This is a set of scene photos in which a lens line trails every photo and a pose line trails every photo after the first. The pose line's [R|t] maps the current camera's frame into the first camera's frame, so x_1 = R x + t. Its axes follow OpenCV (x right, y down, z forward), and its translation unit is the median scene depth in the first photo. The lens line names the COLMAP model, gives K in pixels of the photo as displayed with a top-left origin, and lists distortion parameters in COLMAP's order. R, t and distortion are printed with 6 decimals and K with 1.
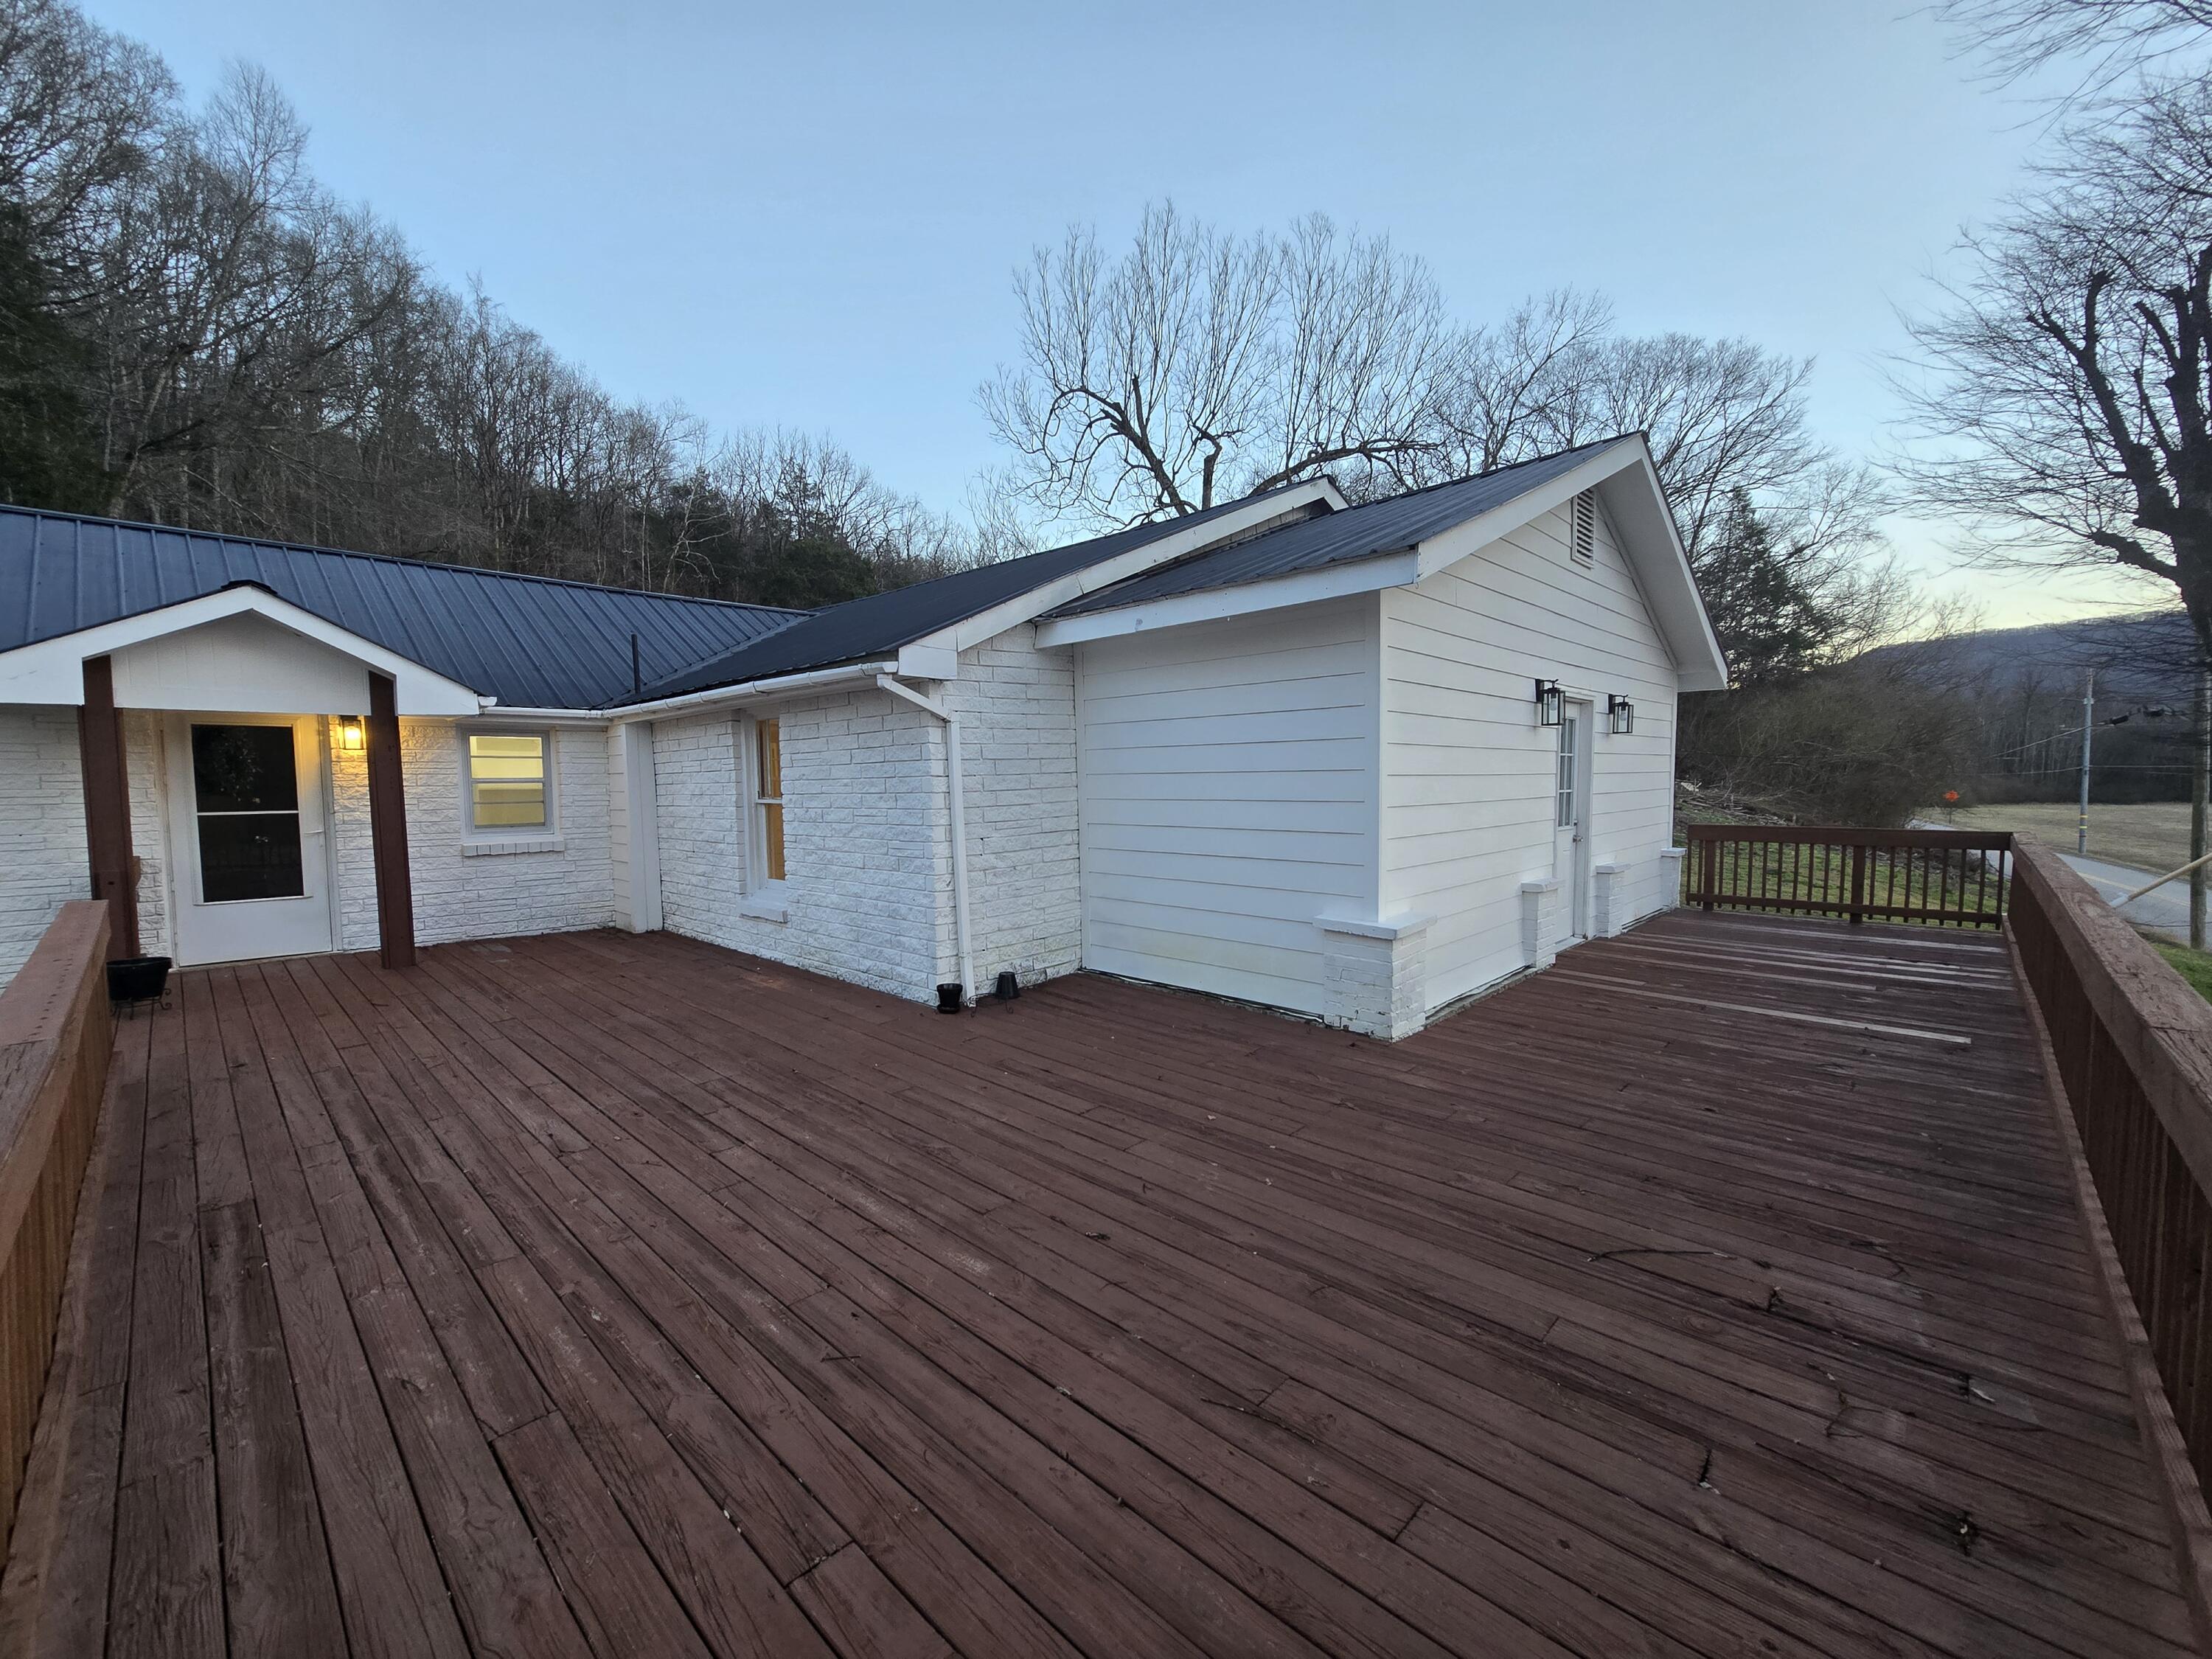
lens RADIAL K [[896.8, 0, 1116.5], [0, 896.8, 831.1], [0, 0, 1]] dist [-0.002632, 0.000293]
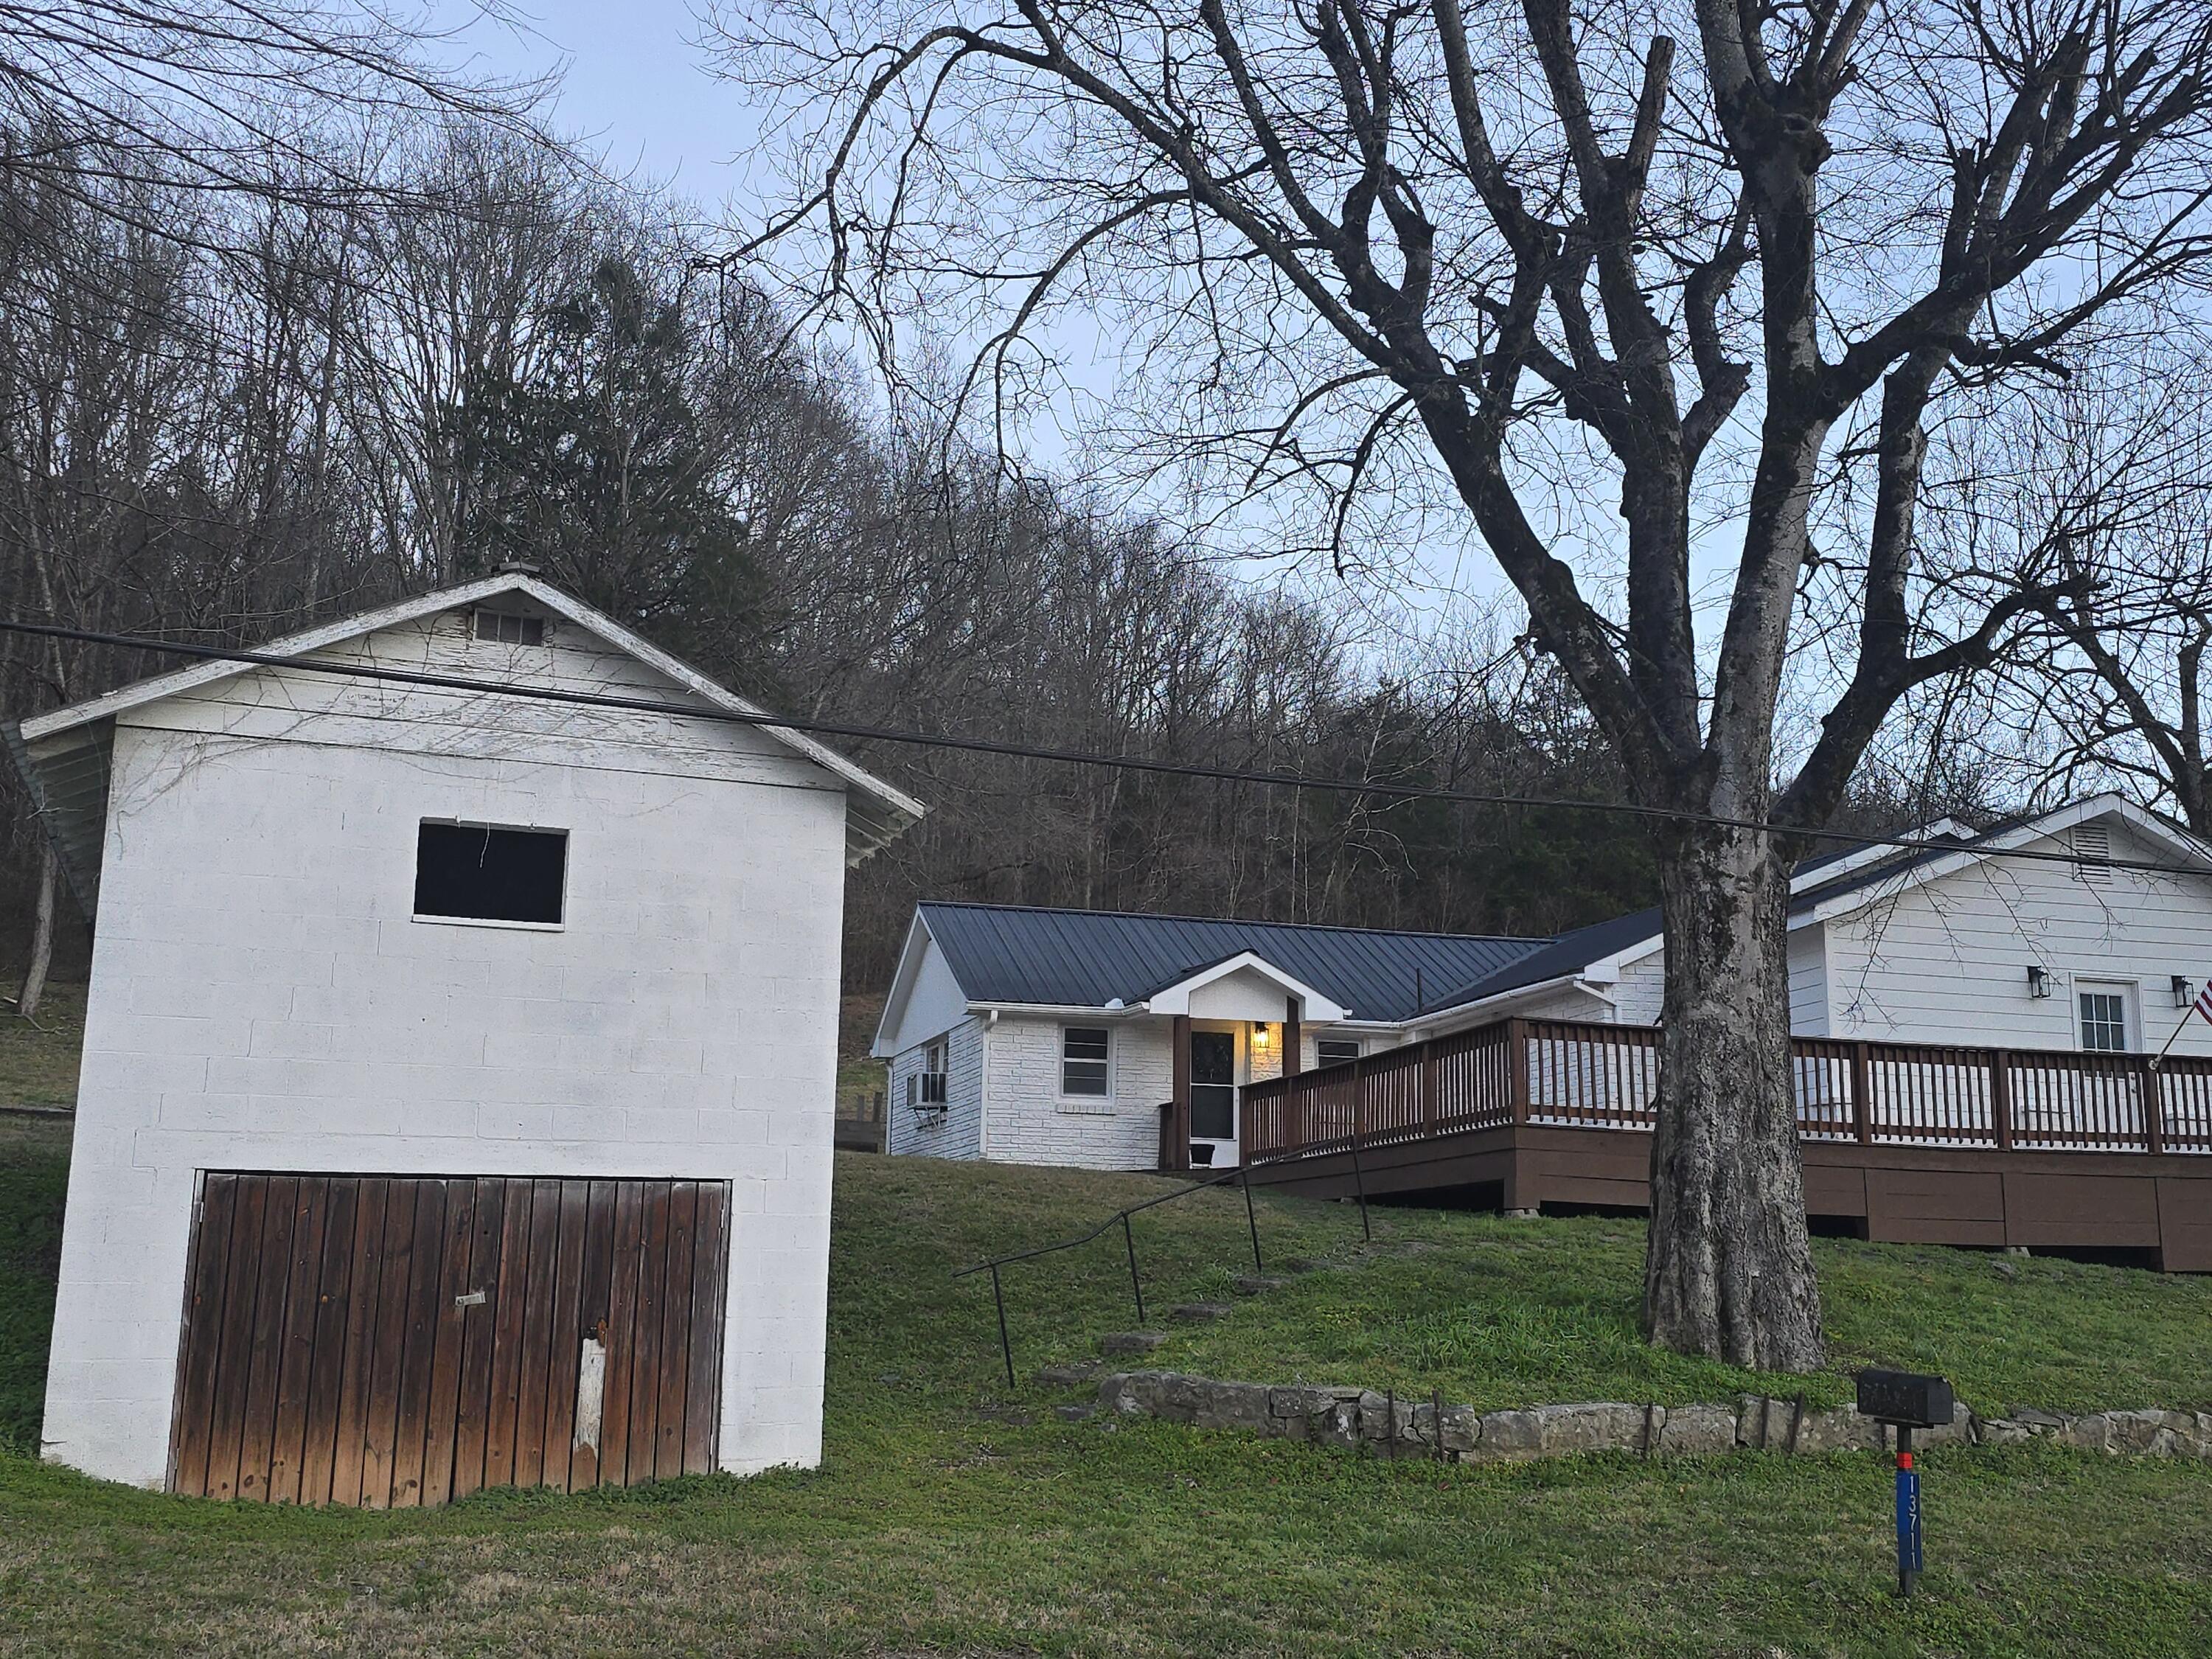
lens RADIAL K [[2191.5, 0, 1108.8], [0, 2191.5, 830.5], [0, 0, 1]] dist [0.002333, 0.000000]
pose [[0.858618, -0.082156, -0.505989, 0.995839], [-0.057074, 0.965615, -0.253634, 0.592716], [0.509428, 0.246653, 0.824406, -2.685455]]
